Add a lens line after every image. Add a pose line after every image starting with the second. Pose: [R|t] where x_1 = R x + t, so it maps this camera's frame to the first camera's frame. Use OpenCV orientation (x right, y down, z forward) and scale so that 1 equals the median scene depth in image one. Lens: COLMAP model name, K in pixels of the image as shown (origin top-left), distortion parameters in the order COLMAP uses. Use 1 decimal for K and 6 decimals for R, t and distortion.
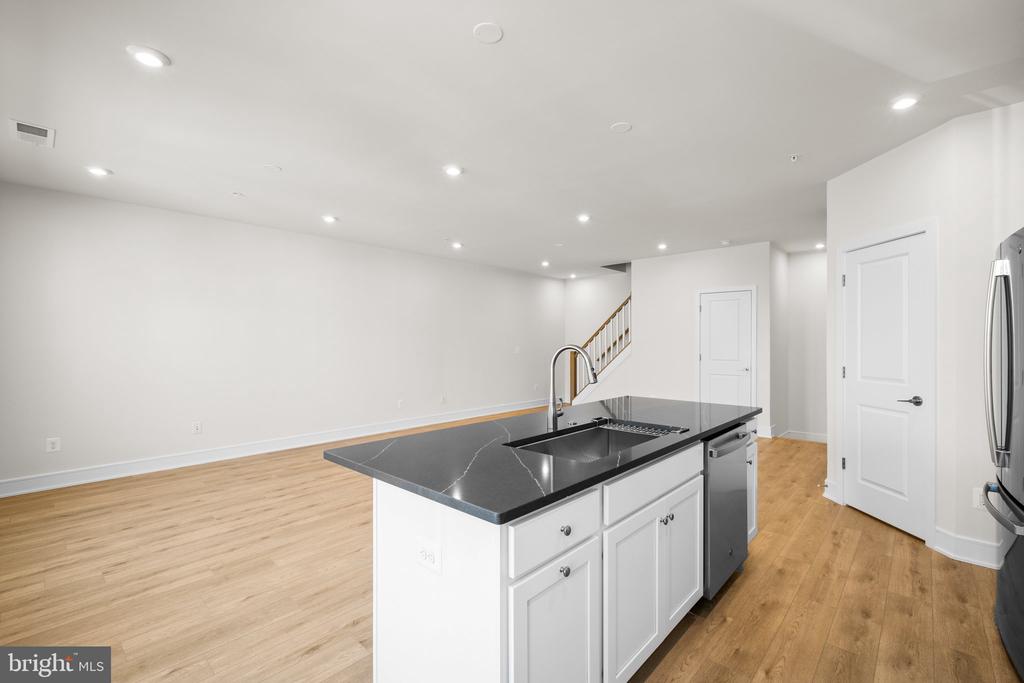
lens RADIAL K [[441.1, 0, 512.0], [0, 441.1, 341.5], [0, 0, 1]] dist [0.015534, 0.000138]
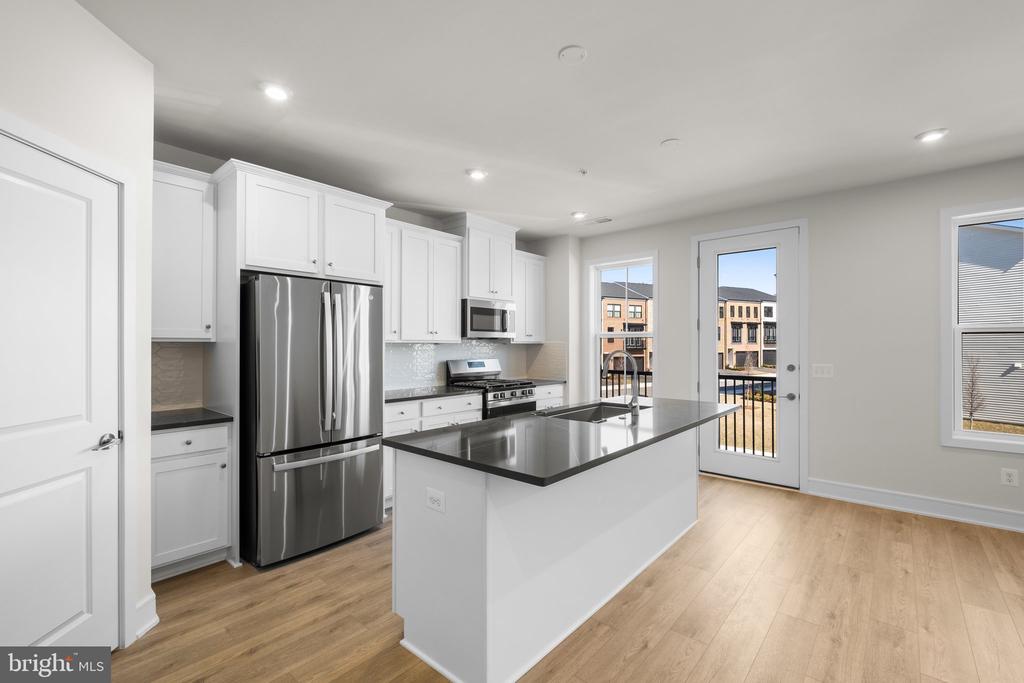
lens RADIAL K [[453.9, 0, 512.0], [0, 453.9, 341.5], [0, 0, 1]] dist [-0.001018, -0.000260]
pose [[-0.999286, -0.001395, -0.037760, 0.366904], [-0.000920, 0.999920, -0.012590, 0.002556], [0.037775, -0.012546, -0.999208, 1.696231]]
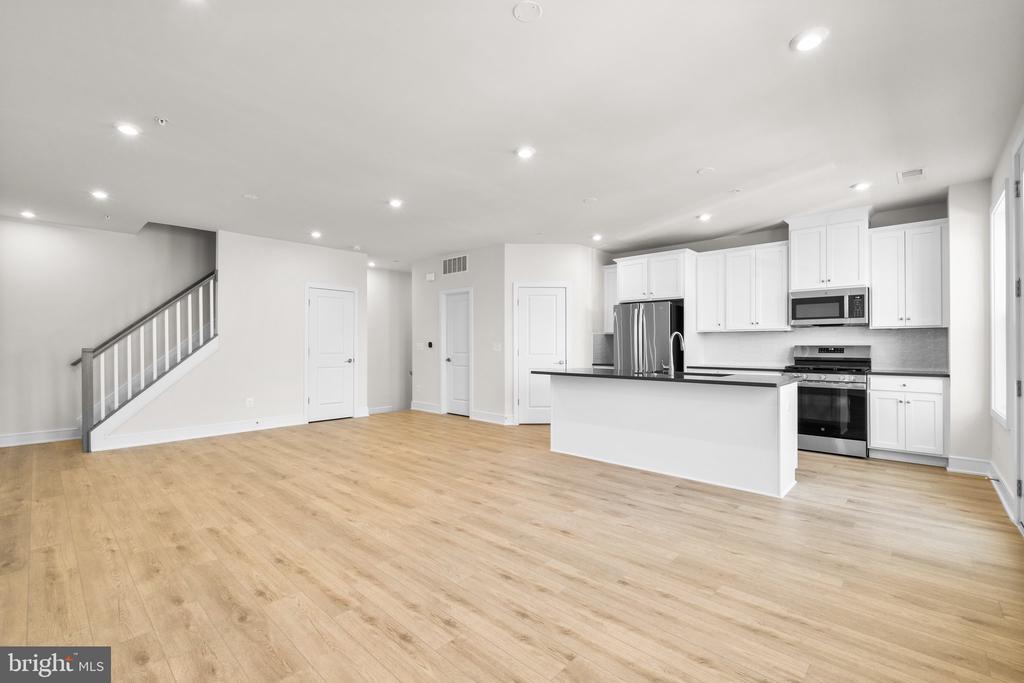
lens RADIAL K [[441.1, 0, 512.0], [0, 441.1, 341.5], [0, 0, 1]] dist [0.015534, 0.000138]
pose [[0.007881, 0.005272, 0.999955, -1.355855], [-0.002785, 0.999982, -0.005250, 0.046285], [-0.999965, -0.002744, 0.007895, 1.234284]]
